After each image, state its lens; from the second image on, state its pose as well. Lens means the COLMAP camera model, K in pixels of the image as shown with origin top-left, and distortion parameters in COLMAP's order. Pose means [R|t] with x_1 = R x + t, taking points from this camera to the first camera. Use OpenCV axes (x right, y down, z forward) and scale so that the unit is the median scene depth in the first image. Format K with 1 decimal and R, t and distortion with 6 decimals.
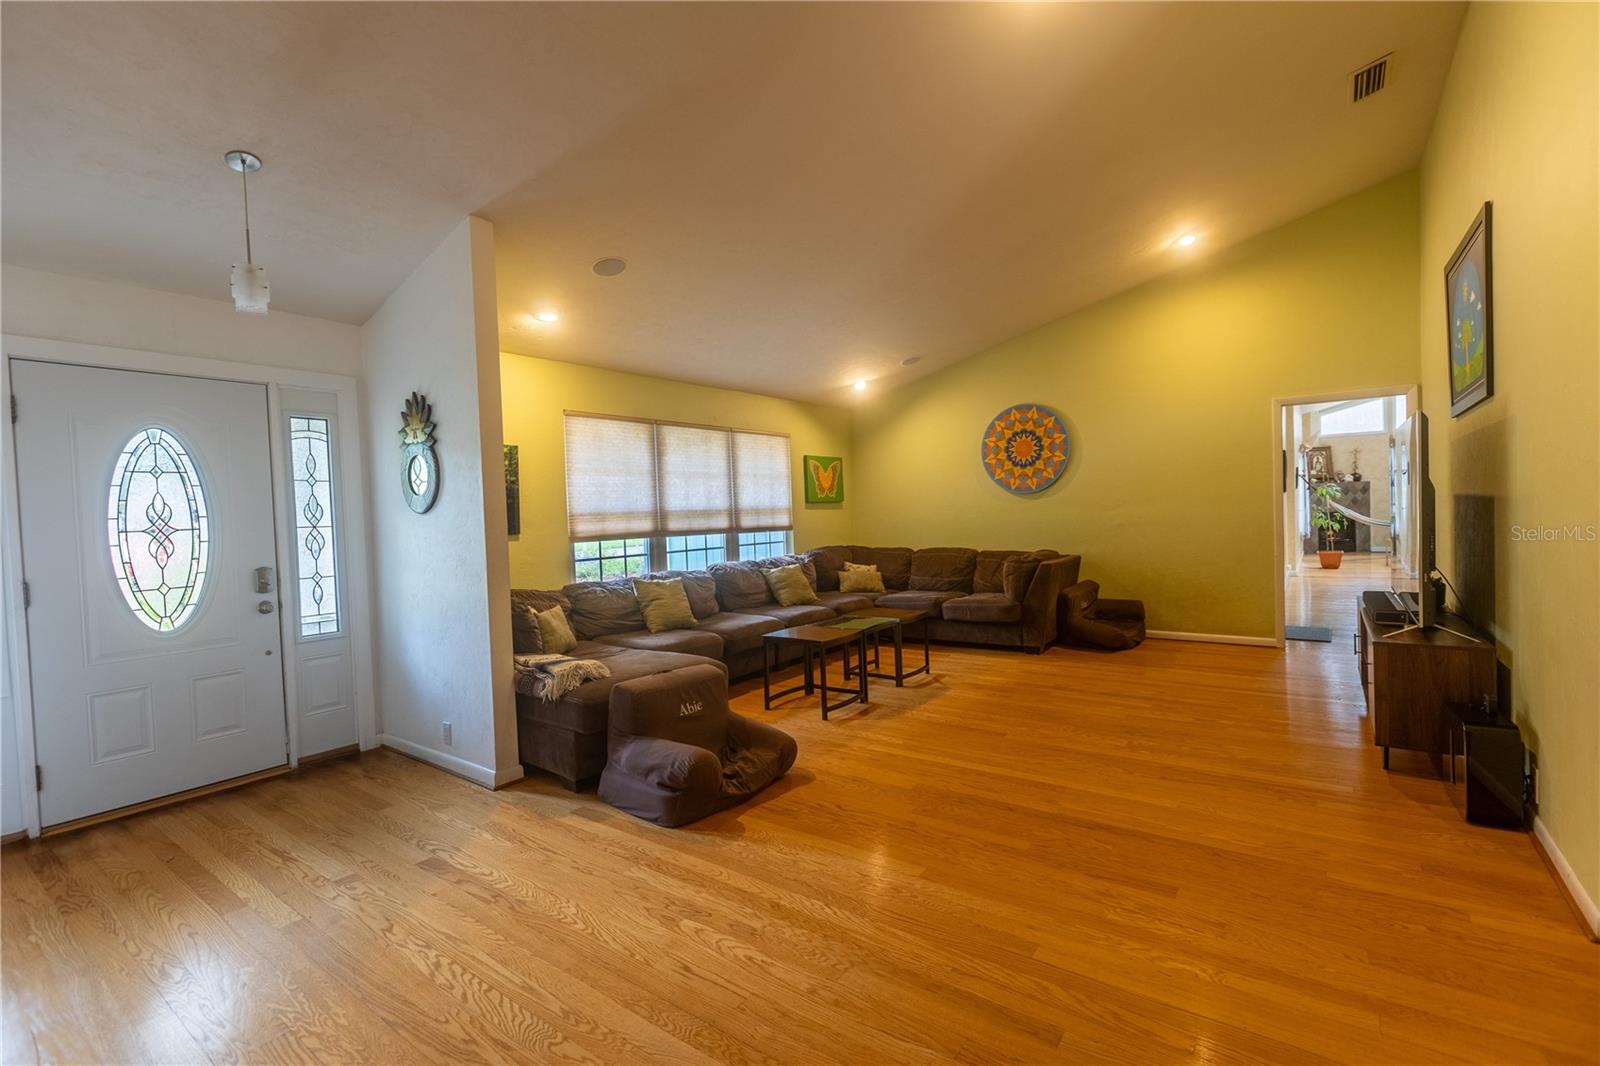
lens RADIAL K [[712.0, 0, 794.2], [0, 712.0, 533.5], [0, 0, 1]] dist [-0.001018, 0.000394]
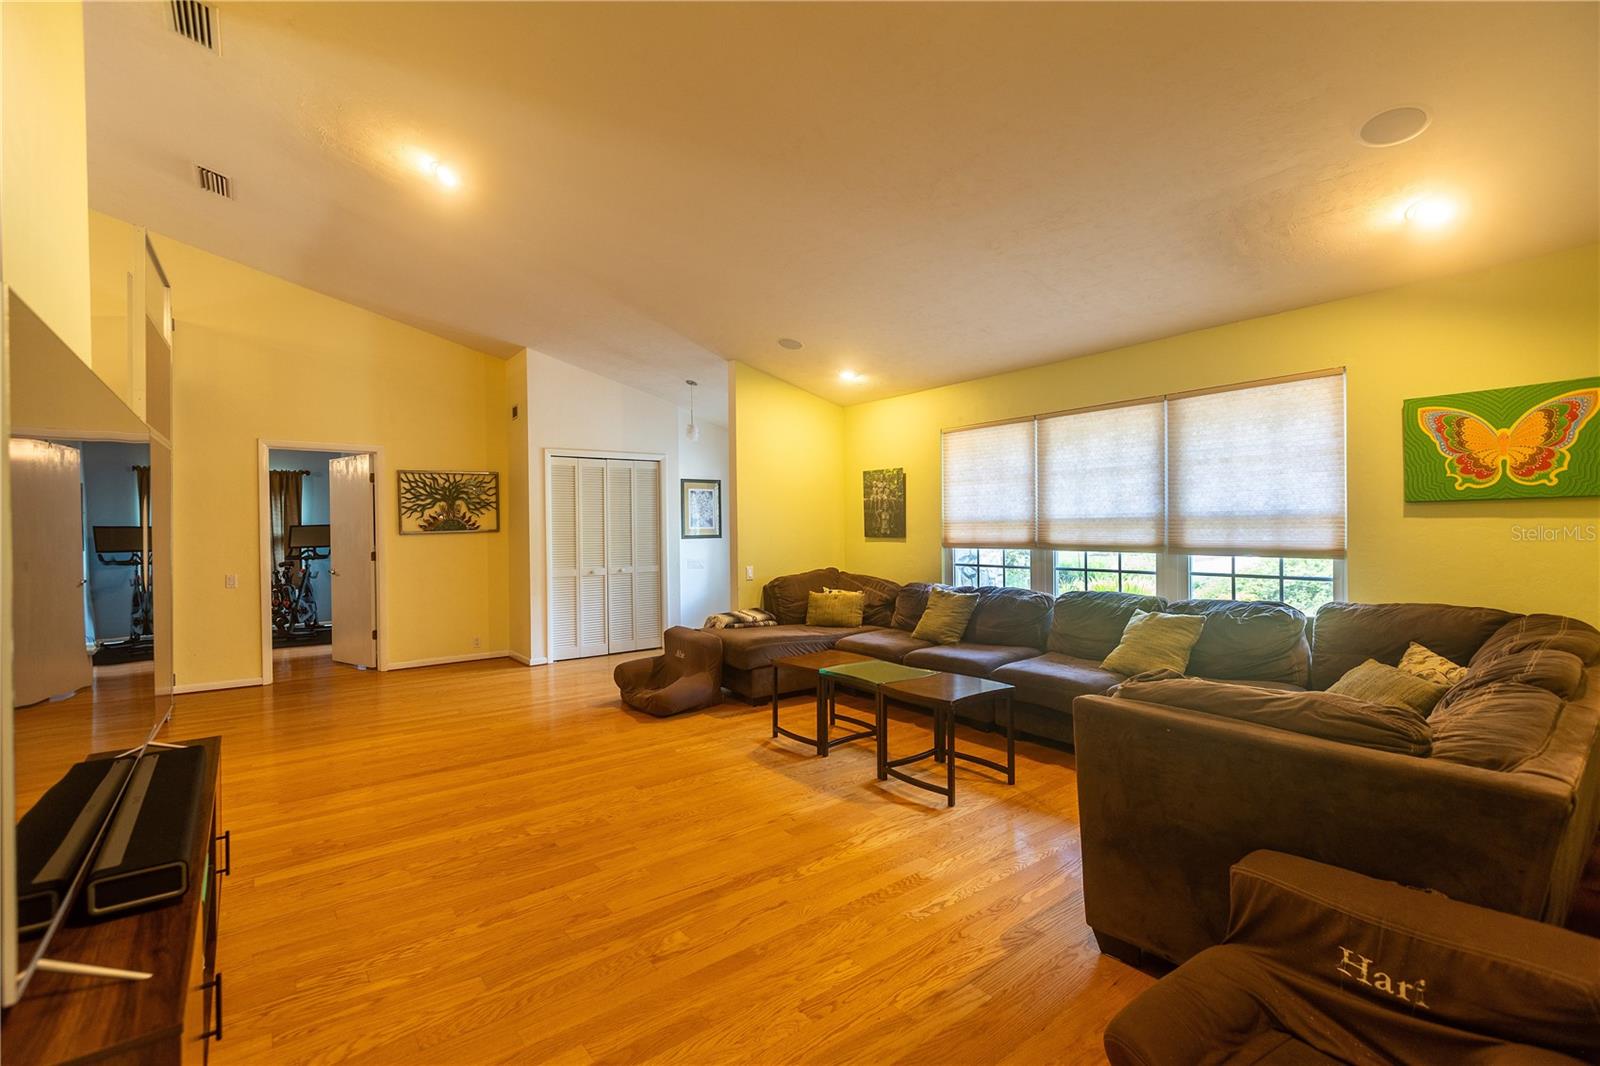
lens RADIAL K [[712.0, 0, 794.2], [0, 712.0, 533.5], [0, 0, 1]] dist [-0.001018, 0.000394]
pose [[-0.275366, 0.045553, -0.960260, 0.745152], [-0.008342, 0.998726, 0.049770, -0.056691], [0.961303, 0.021716, -0.274635, 0.978510]]
